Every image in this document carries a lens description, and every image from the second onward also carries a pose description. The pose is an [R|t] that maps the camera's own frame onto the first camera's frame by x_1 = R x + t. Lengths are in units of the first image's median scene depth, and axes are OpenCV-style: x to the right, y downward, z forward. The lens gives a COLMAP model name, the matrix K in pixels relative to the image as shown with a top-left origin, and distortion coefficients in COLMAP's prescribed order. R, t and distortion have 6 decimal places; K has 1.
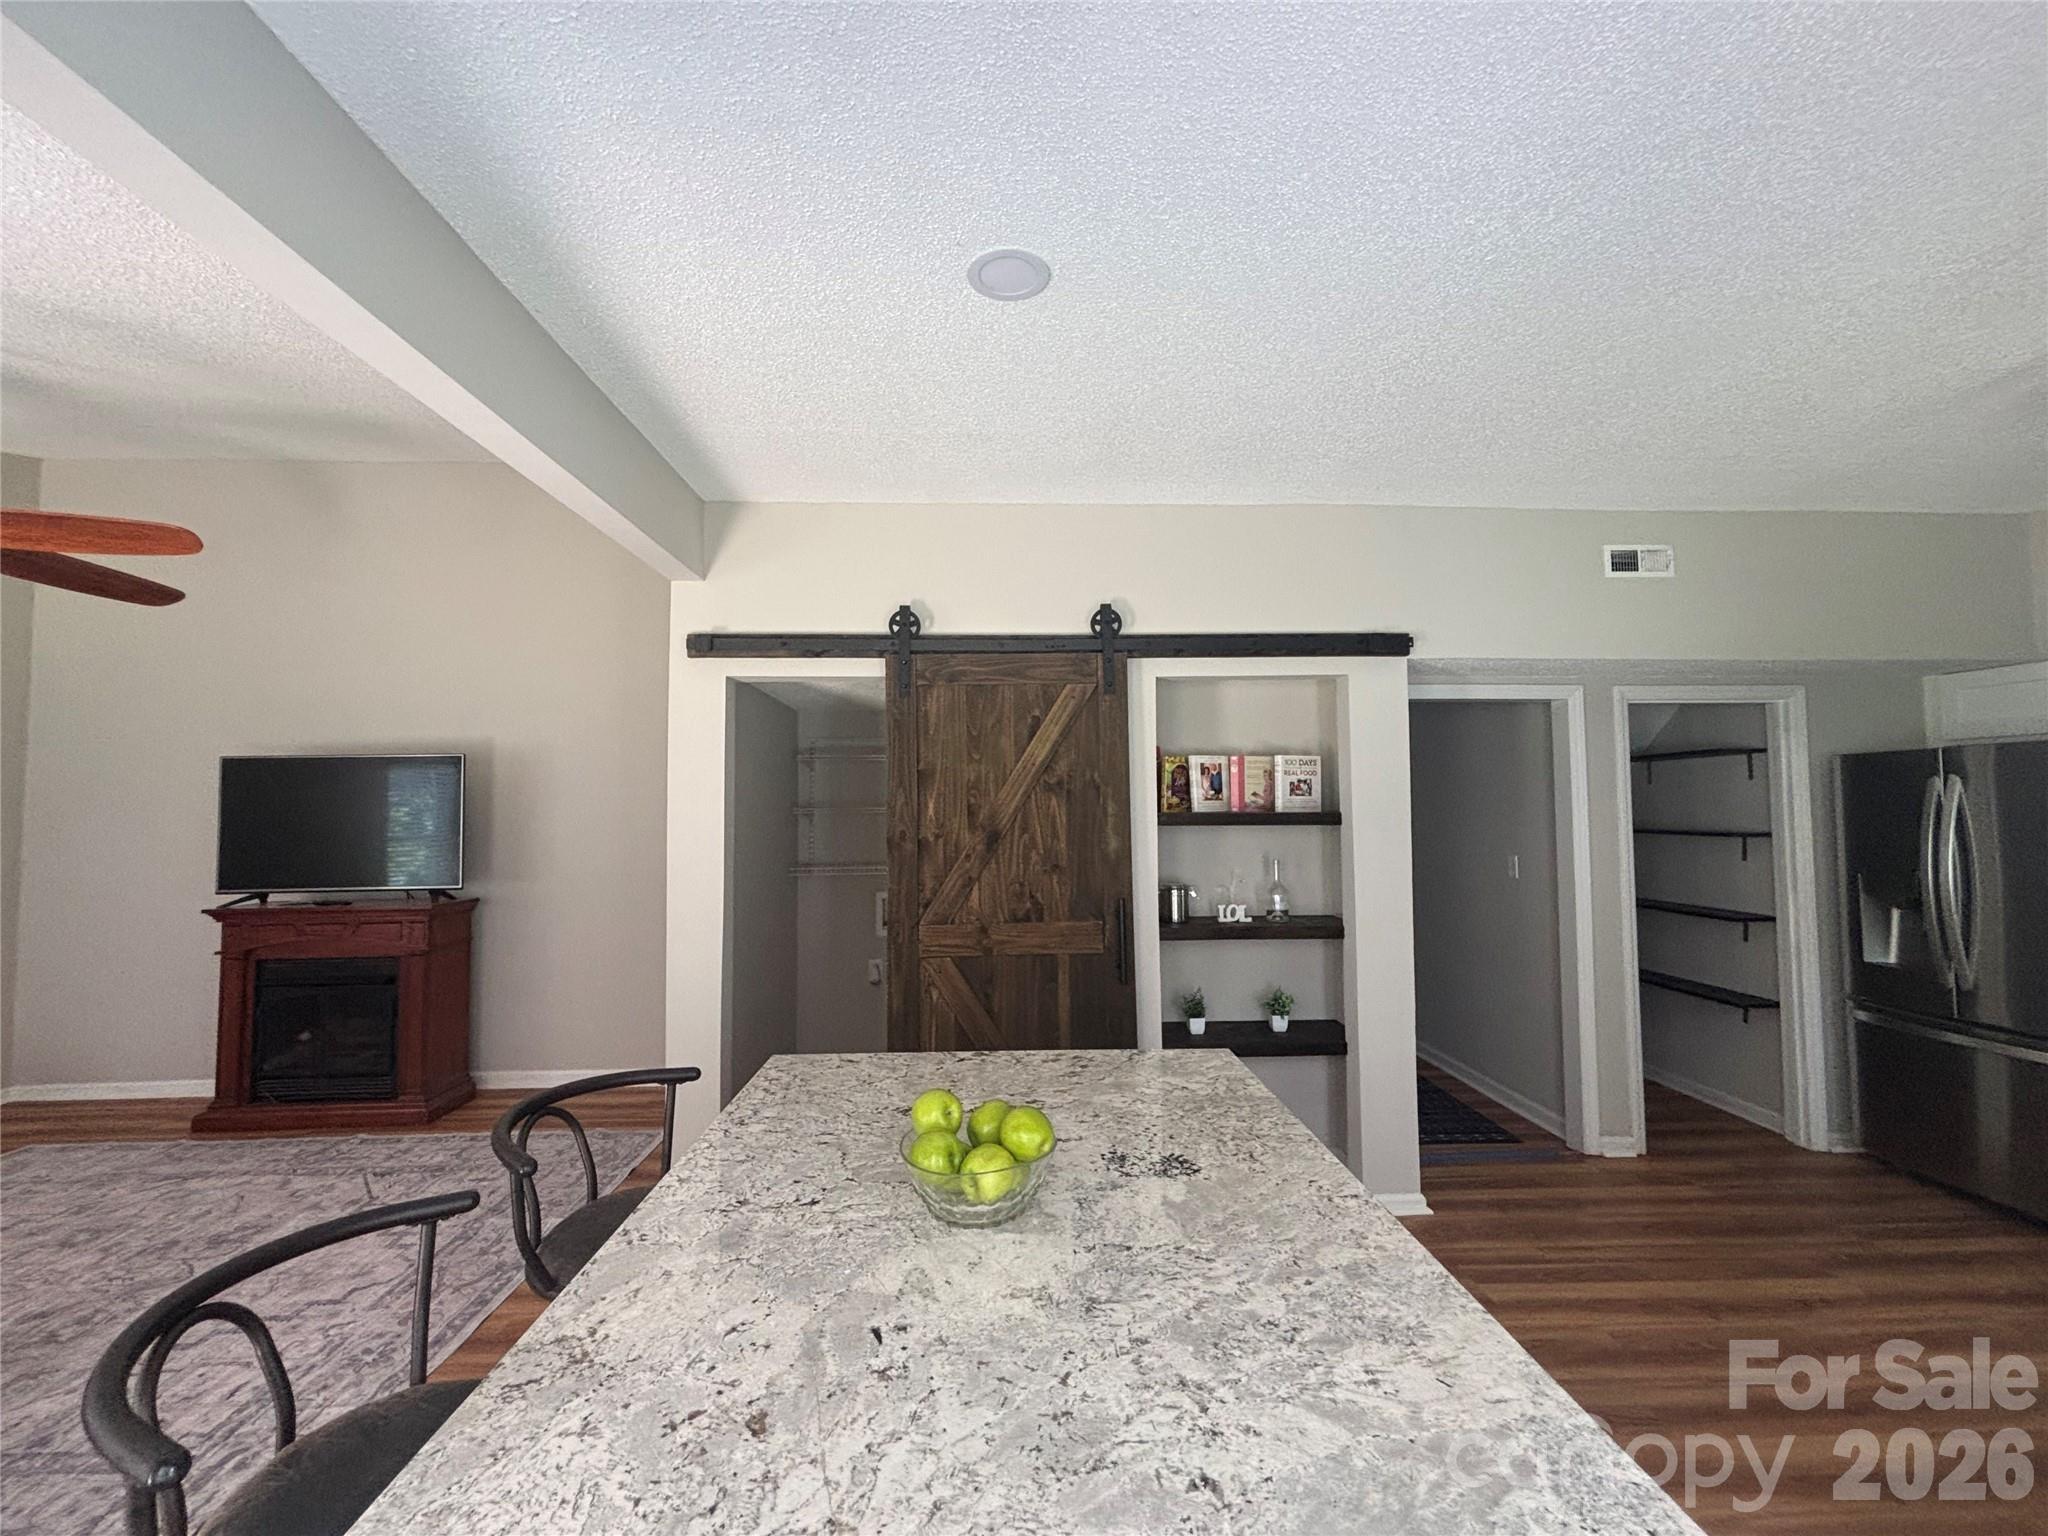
lens RADIAL K [[830.2, 0, 1027.7], [0, 830.2, 770.0], [0, 0, 1]] dist [-0.000933, -0.000132]
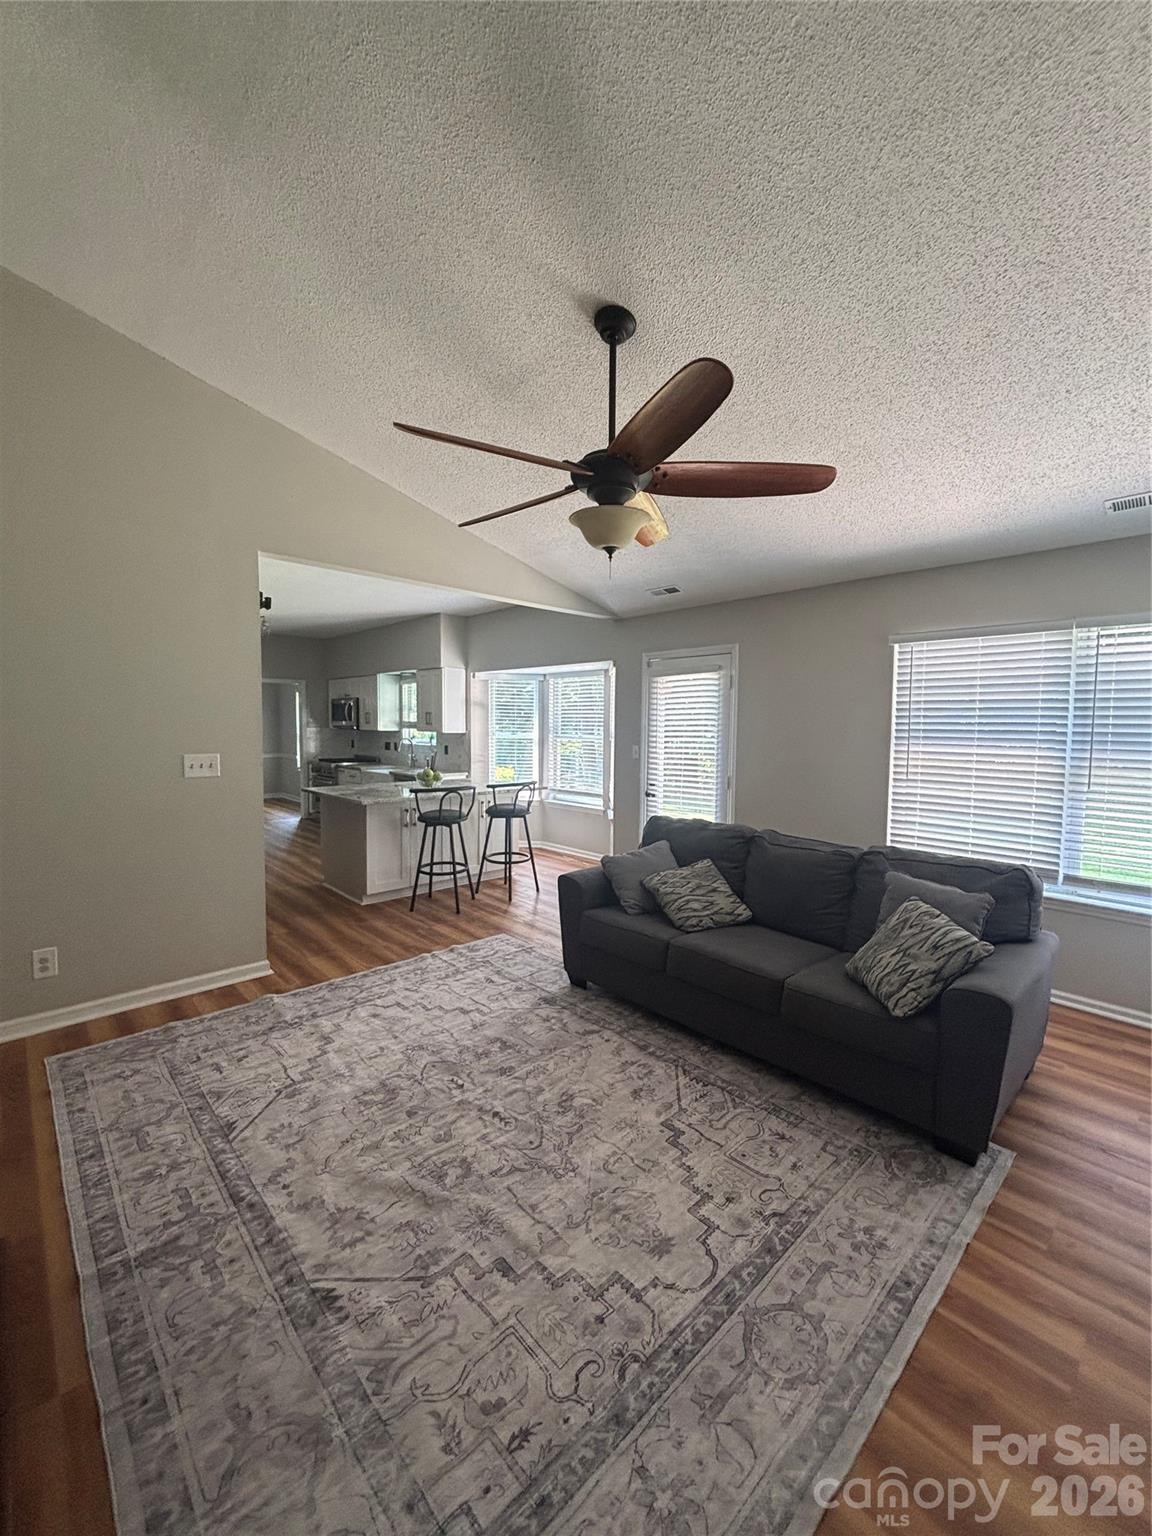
lens RADIAL K [[622.6, 0, 580.1], [0, 622.6, 759.2], [0, 0, 1]] dist [-0.000933, -0.000132]
pose [[-0.658192, -0.038611, 0.751859, -1.699562], [-0.037346, 0.999129, 0.018616, 0.102307], [-0.751923, -0.015826, -0.659061, 1.331464]]
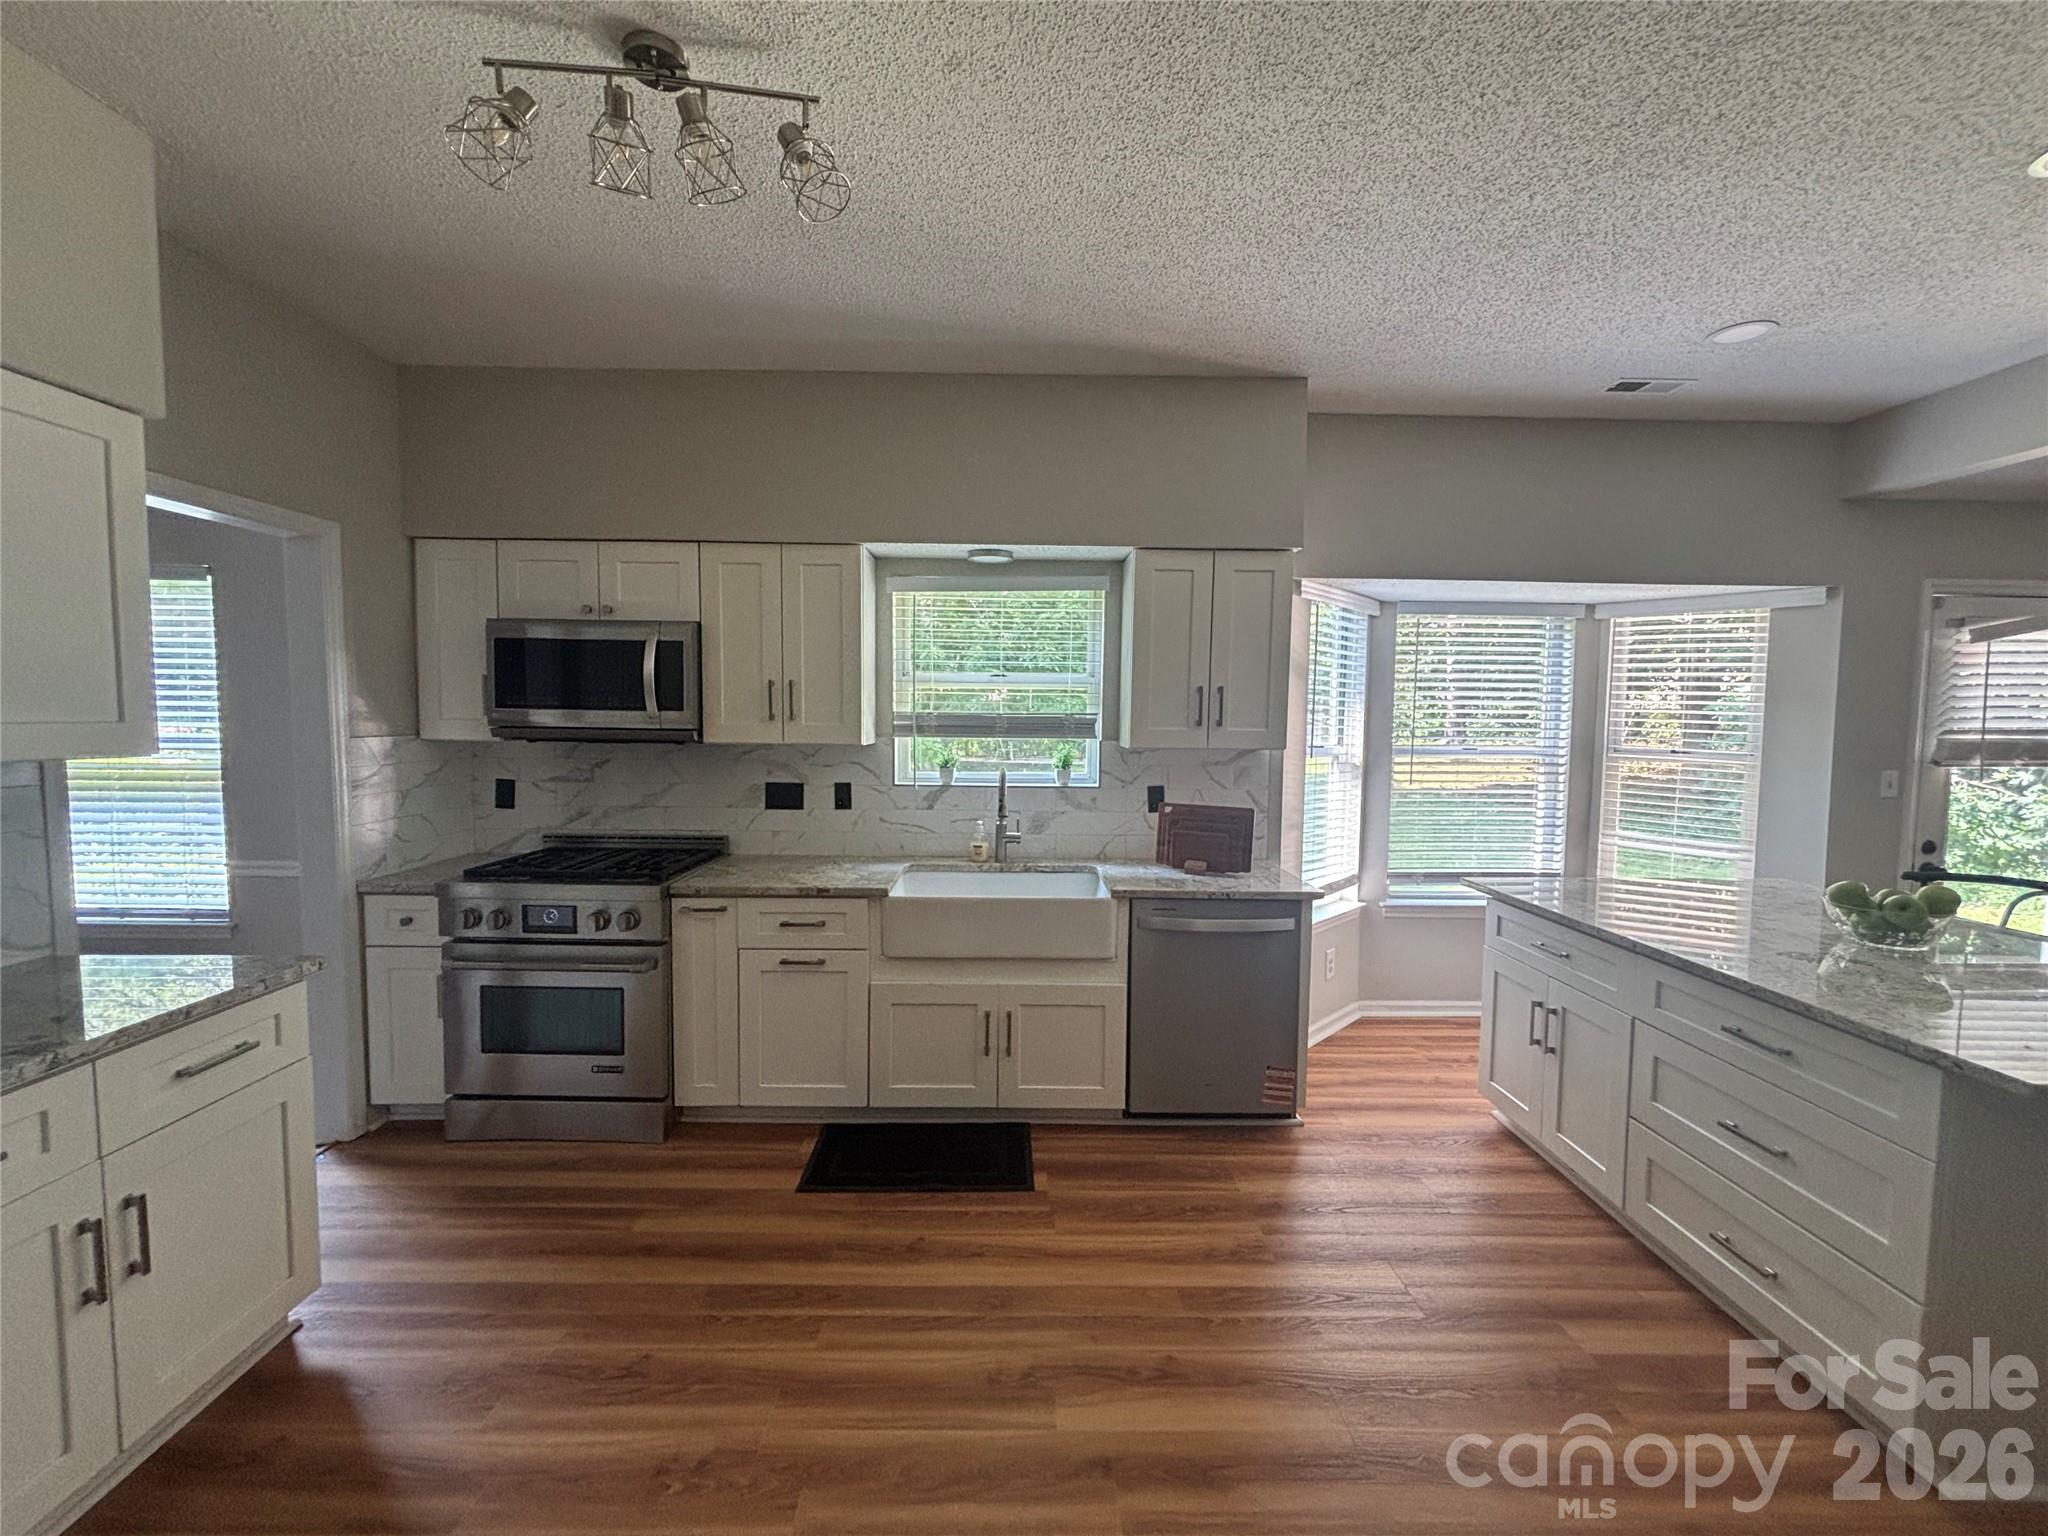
lens RADIAL K [[830.2, 0, 1018.5], [0, 830.2, 779.3], [0, 0, 1]] dist [-0.000933, -0.000132]
pose [[-0.999652, -0.007751, 0.025218, 0.723338], [-0.007077, 0.999618, 0.026705, 0.072996], [-0.025415, 0.026518, -0.999325, 1.208801]]
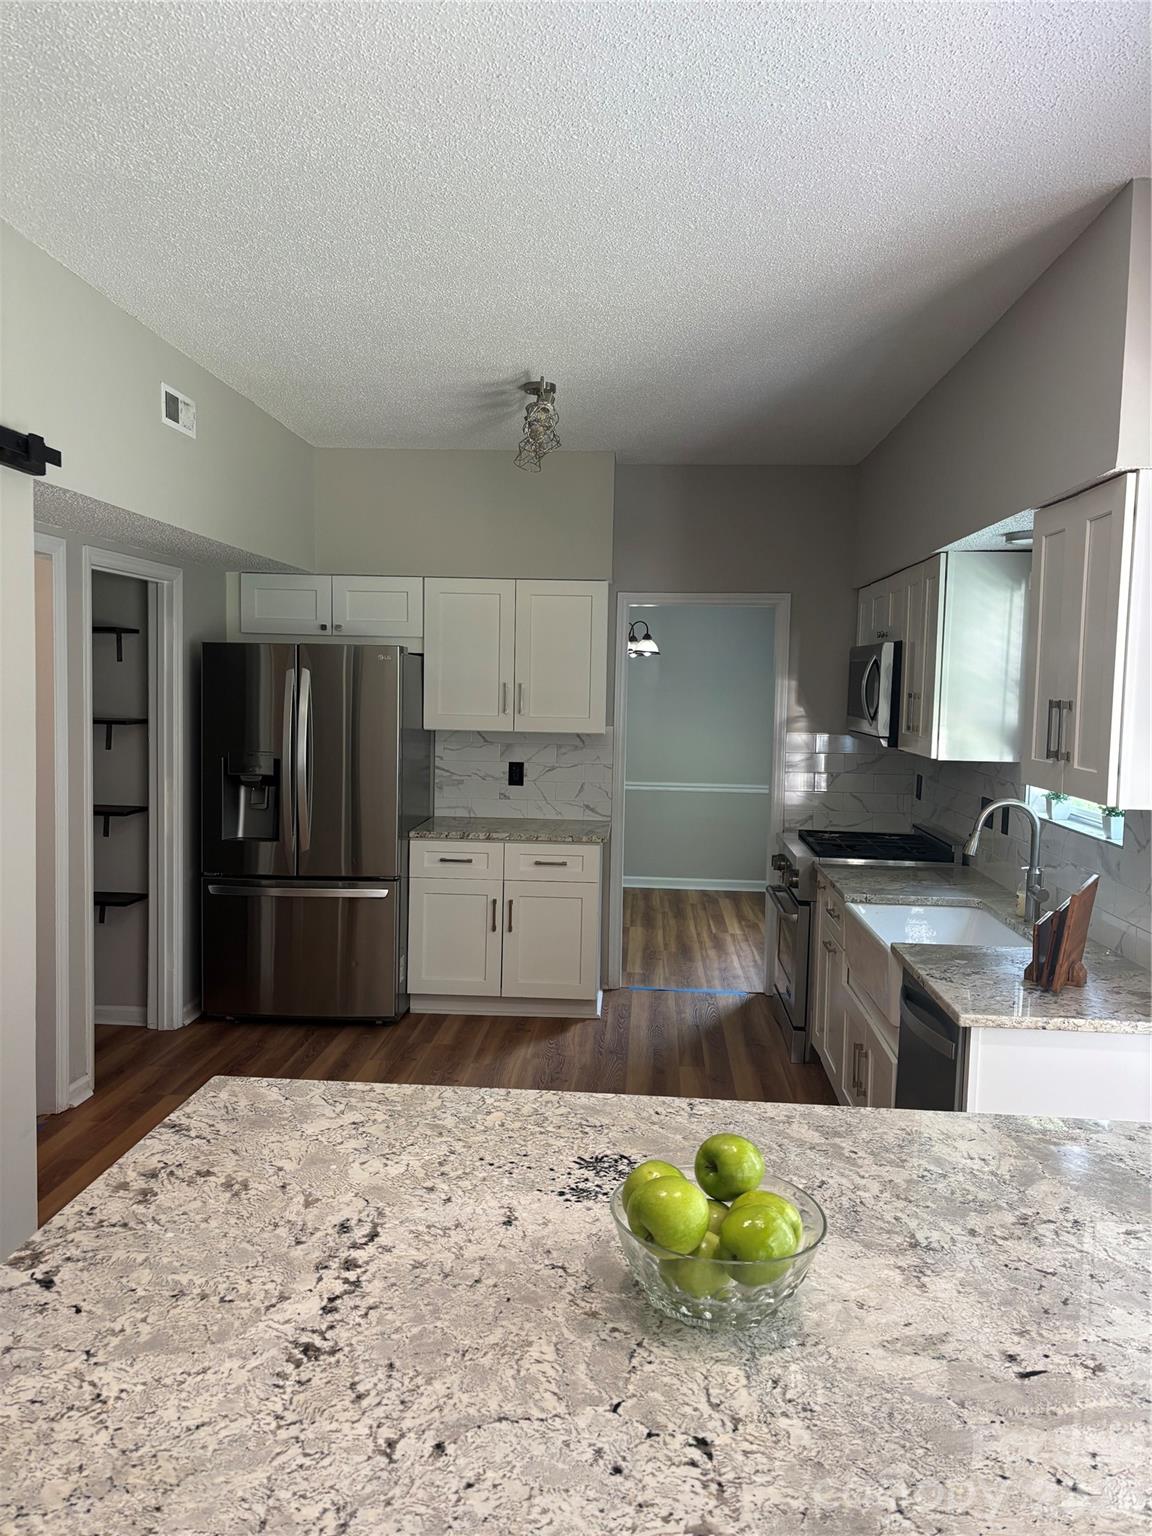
lens RADIAL K [[1157.9, 0, 560.4], [0, 1157.9, 779.2], [0, 0, 1]] dist [0.043506, -0.026152]
pose [[0.114200, -0.074453, 0.990664, -0.478726], [-0.068888, 0.994194, 0.082659, 0.000477], [-0.991067, -0.077684, 0.108408, 0.480019]]
